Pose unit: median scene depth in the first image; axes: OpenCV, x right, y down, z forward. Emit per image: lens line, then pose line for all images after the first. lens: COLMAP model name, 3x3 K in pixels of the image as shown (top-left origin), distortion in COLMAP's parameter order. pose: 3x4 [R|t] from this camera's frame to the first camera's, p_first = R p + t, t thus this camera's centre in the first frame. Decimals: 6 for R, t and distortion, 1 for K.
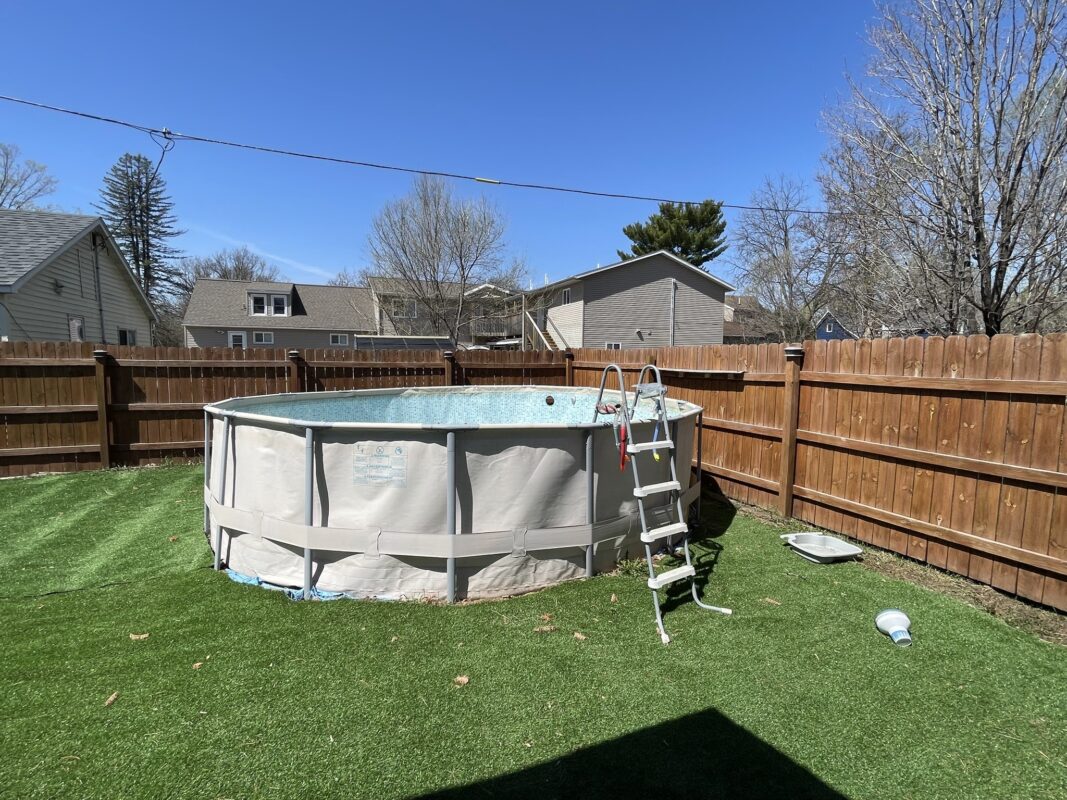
lens RADIAL K [[492.4, 0, 535.7], [0, 492.4, 403.5], [0, 0, 1]] dist [0.000205, -0.001265]
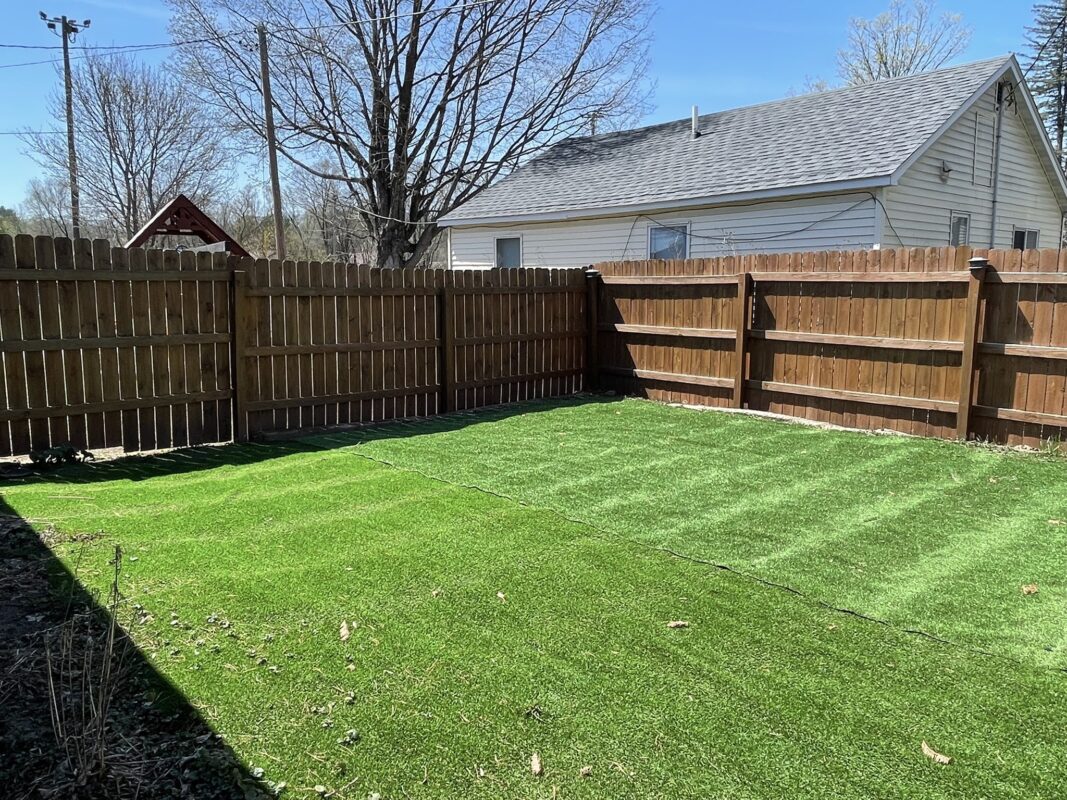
lens RADIAL K [[804.9, 0, 534.4], [0, 804.9, 400.4], [0, 0, 1]] dist [-0.016741, 0.007366]
pose [[0.326503, 0.132970, -0.935796, -0.067282], [-0.080691, 0.990362, 0.112570, 0.005475], [0.941745, 0.038756, 0.334086, 0.106957]]
